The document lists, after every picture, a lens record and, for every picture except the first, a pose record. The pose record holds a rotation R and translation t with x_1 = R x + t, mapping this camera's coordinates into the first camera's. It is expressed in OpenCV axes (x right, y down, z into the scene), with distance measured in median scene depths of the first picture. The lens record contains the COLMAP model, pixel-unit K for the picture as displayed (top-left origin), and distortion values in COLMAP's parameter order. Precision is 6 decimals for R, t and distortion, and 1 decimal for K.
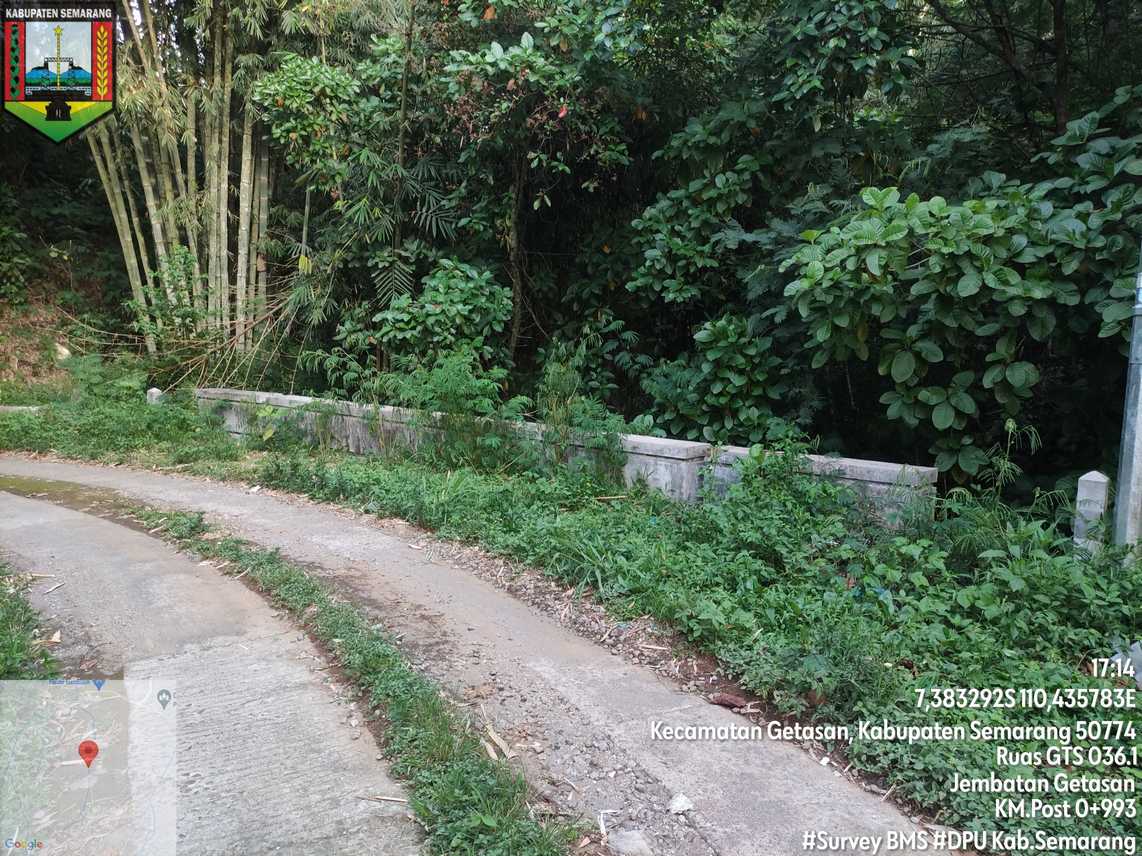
lens RADIAL K [[838.4, 0, 571.3], [0, 838.4, 423.3], [0, 0, 1]] dist [0.052639, -0.047253]
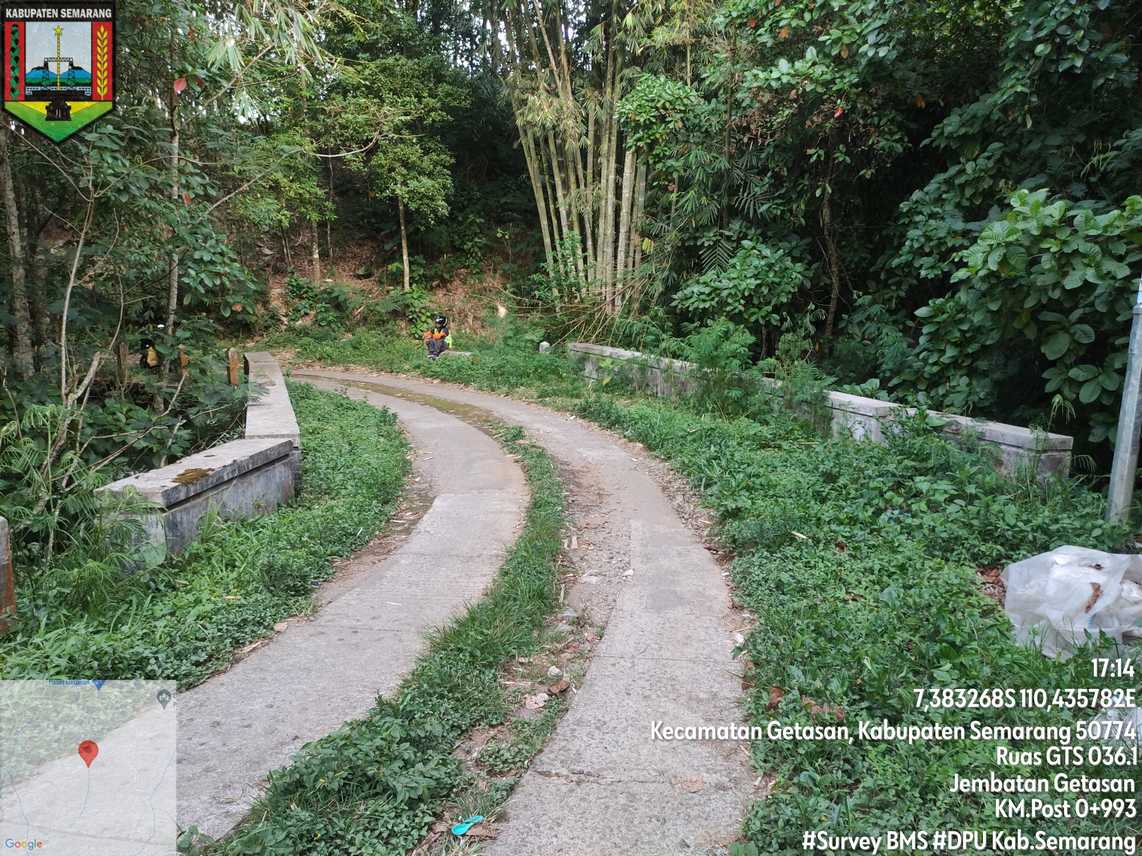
lens RADIAL K [[838.4, 0, 569.5], [0, 838.4, 424.2], [0, 0, 1]] dist [0.052639, -0.047253]
pose [[0.880002, 0.075326, -0.468959, 0.218762], [-0.048612, 0.996443, 0.068831, -0.005805], [0.472475, -0.037775, 0.880534, -0.188238]]
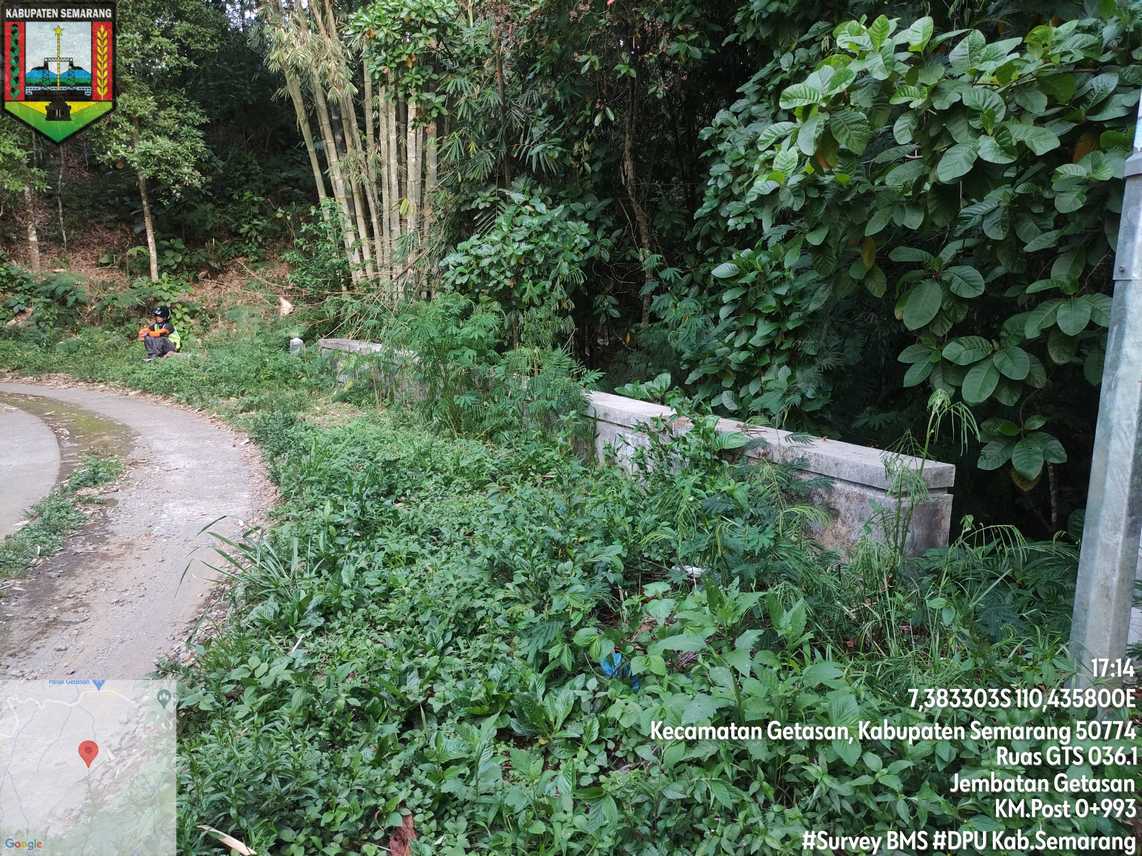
lens RADIAL K [[838.4, 0, 566.6], [0, 838.4, 426.4], [0, 0, 1]] dist [0.052639, -0.047253]
pose [[0.940832, 0.044610, -0.335924, 0.218618], [-0.026418, 0.997936, 0.058534, -0.003367], [0.337841, -0.046196, 0.940069, 0.179631]]
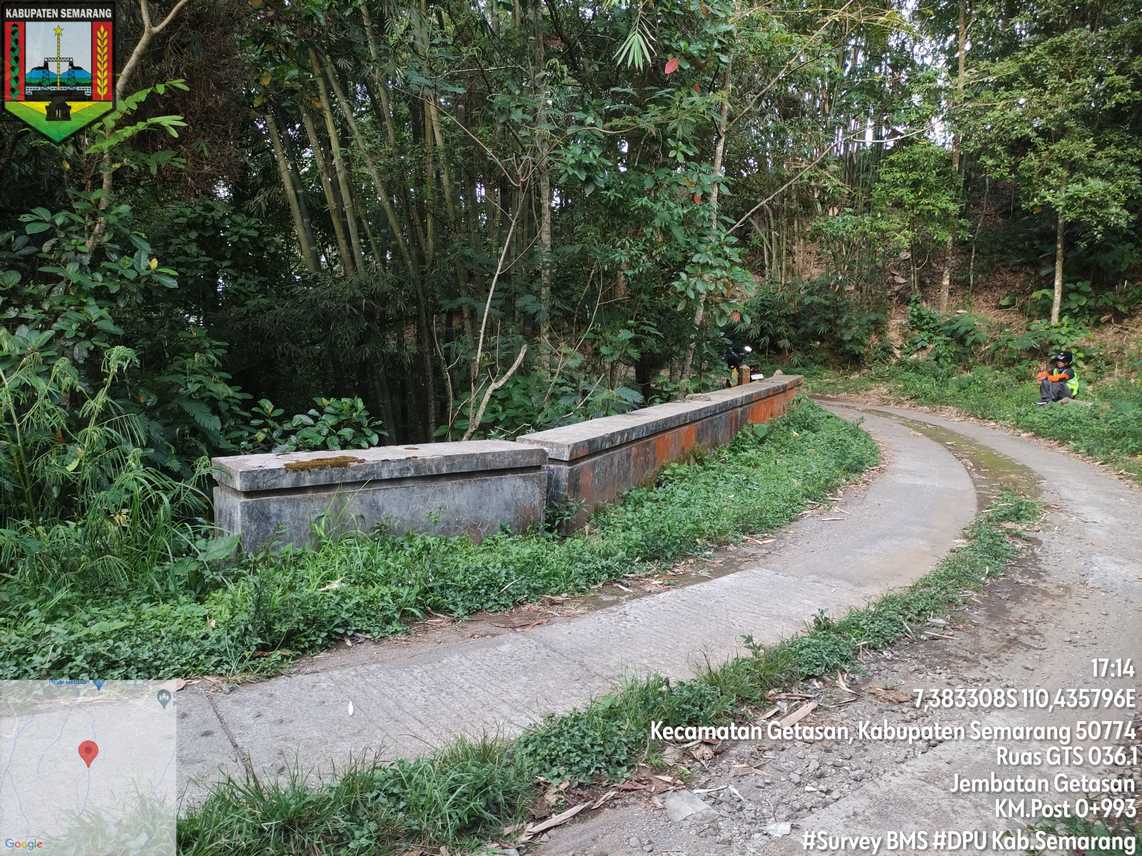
lens RADIAL K [[838.4, 0, 571.5], [0, 838.4, 426.2], [0, 0, 1]] dist [0.052639, -0.047253]
pose [[0.285050, 0.131952, -0.949387, 0.203306], [-0.138600, 0.985744, 0.095391, -0.002037], [0.948439, 0.104393, 0.299275, 0.121318]]
